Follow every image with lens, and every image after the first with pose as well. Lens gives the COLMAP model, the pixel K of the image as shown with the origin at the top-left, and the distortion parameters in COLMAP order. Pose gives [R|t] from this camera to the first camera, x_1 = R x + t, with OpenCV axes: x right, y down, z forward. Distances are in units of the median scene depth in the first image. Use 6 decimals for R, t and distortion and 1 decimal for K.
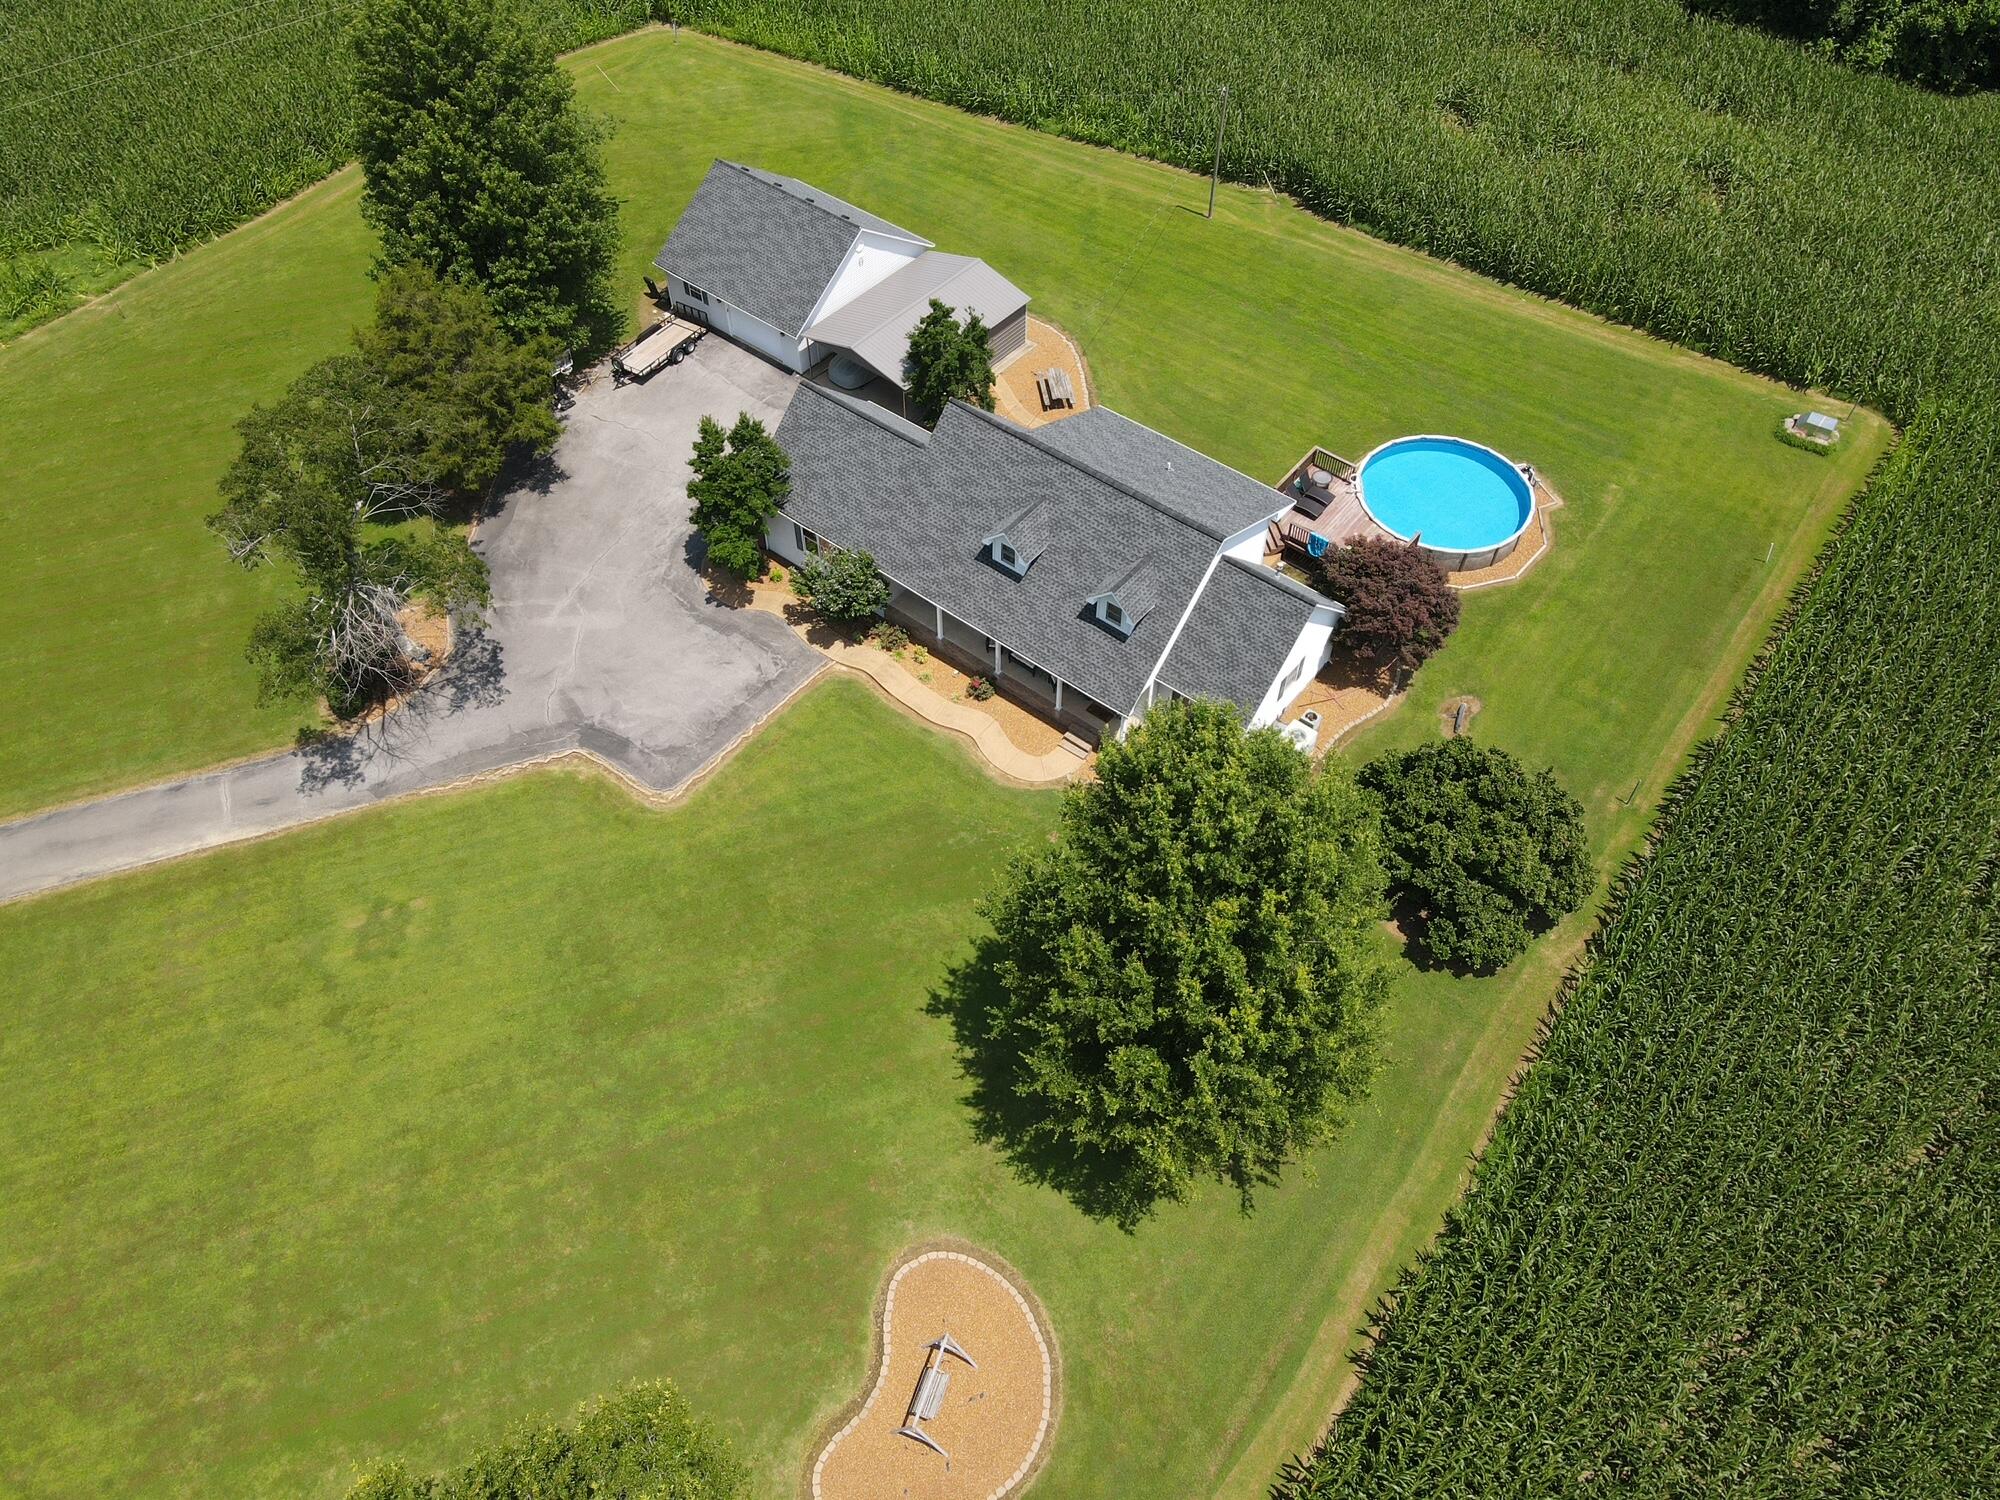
lens RADIAL K [[1459.4, 0, 986.0], [0, 1459.4, 756.3], [0, 0, 1]] dist [0.010925, 0.010502]
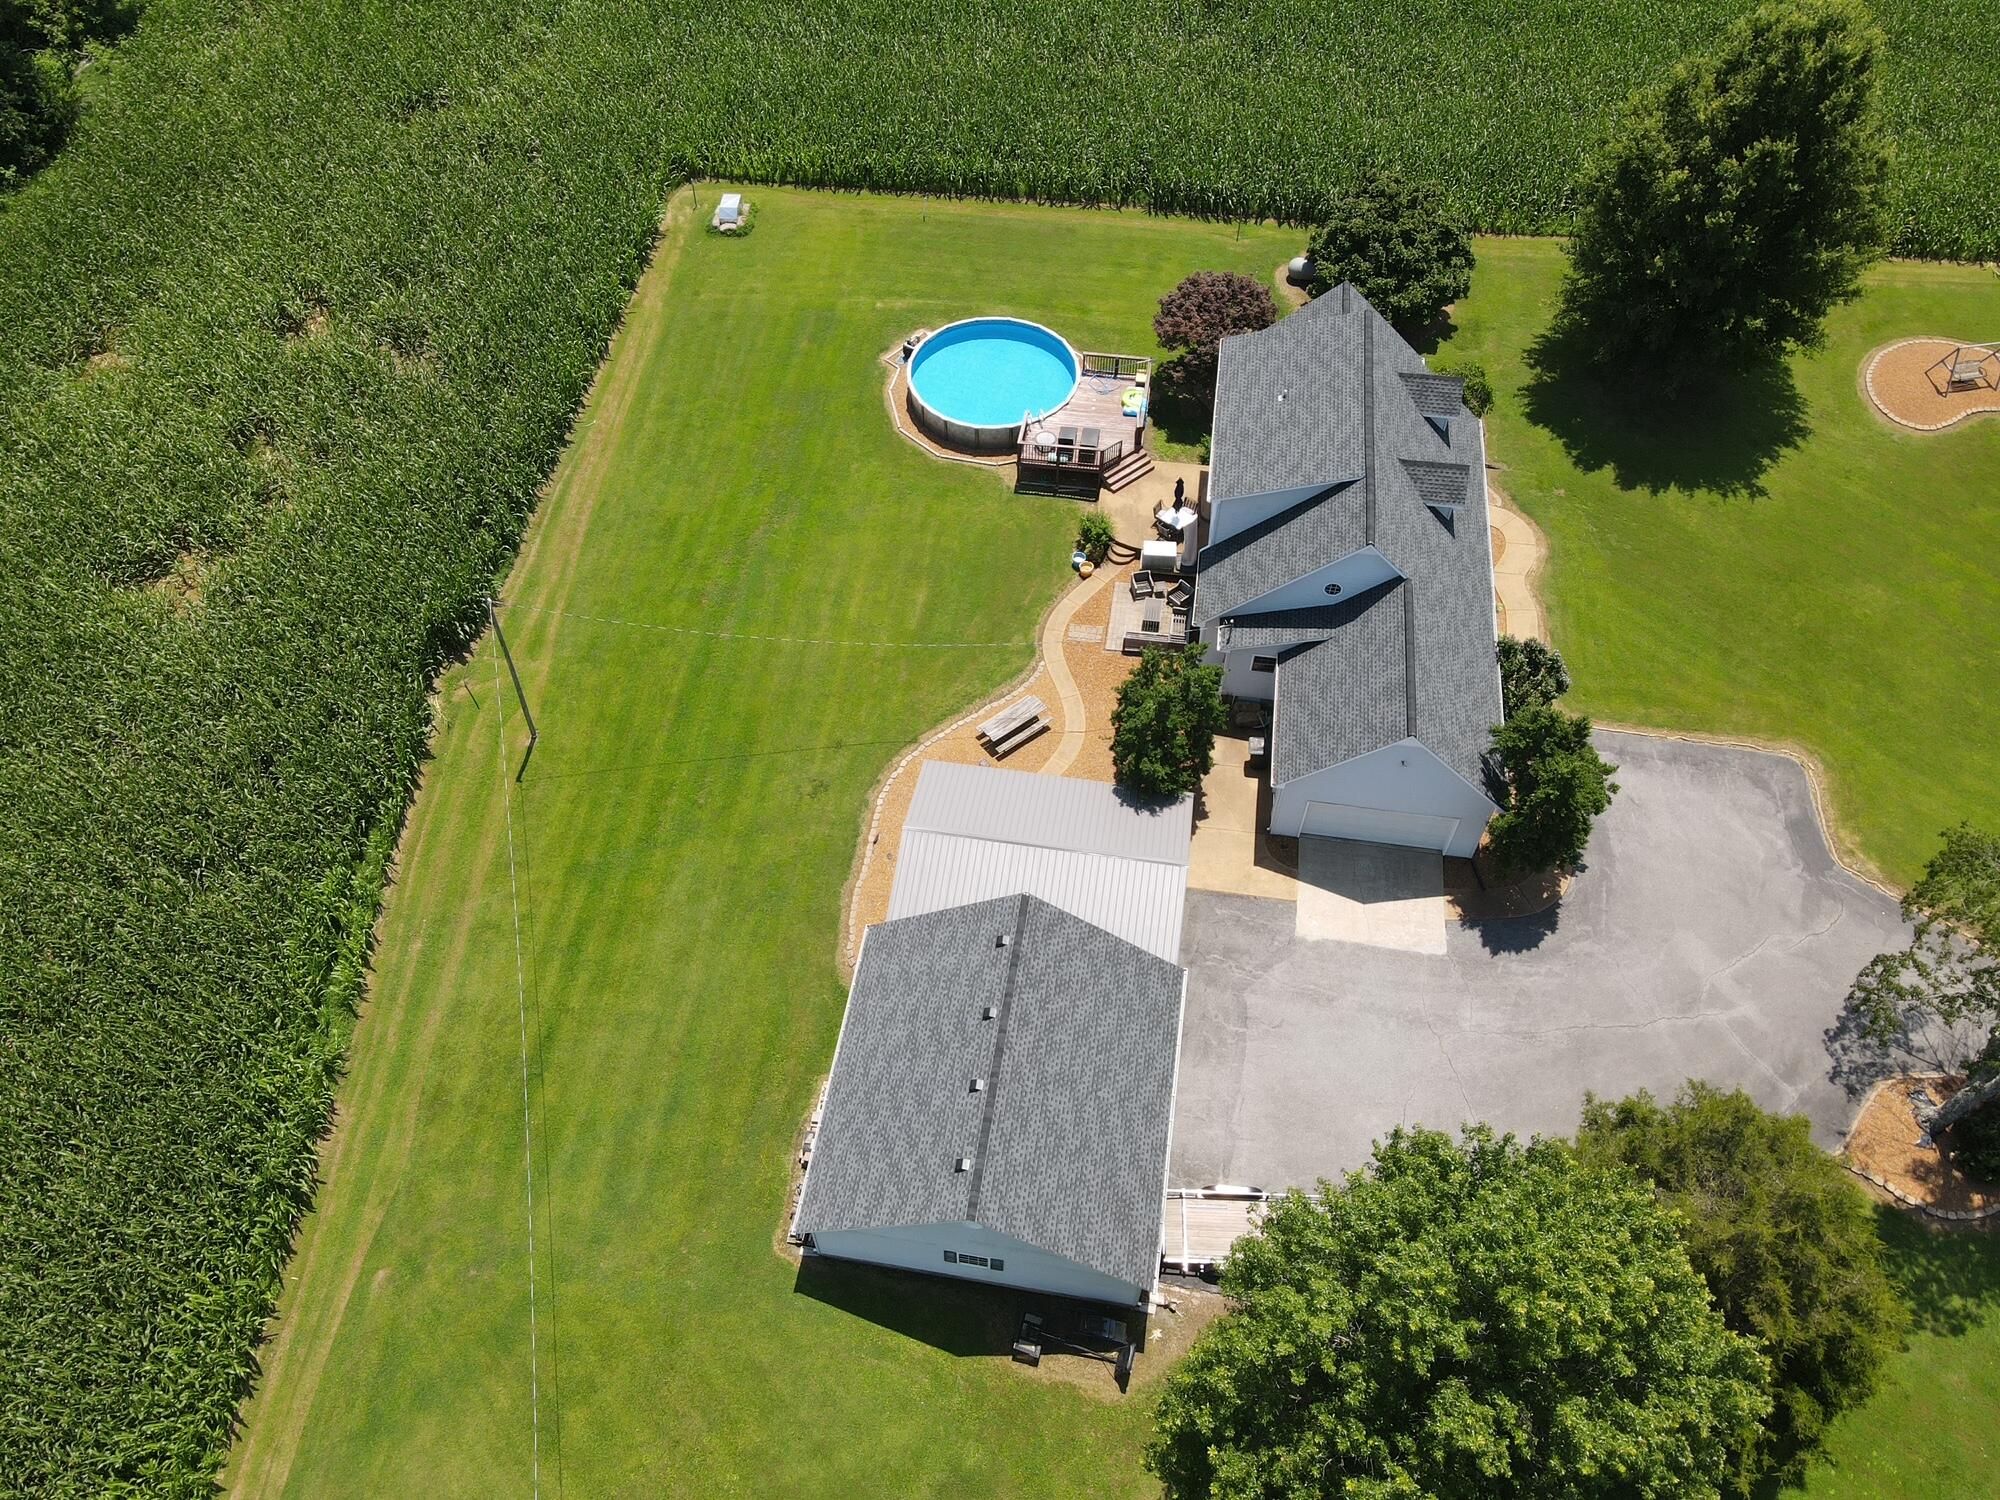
lens RADIAL K [[1459.4, 0, 968.5], [0, 1459.4, 750.1], [0, 0, 1]] dist [0.010925, 0.010502]
pose [[-0.500256, -0.686593, 0.527573, -0.385955], [0.682429, 0.062386, 0.728284, -0.897980], [-0.532948, 0.724360, 0.437342, 0.742757]]
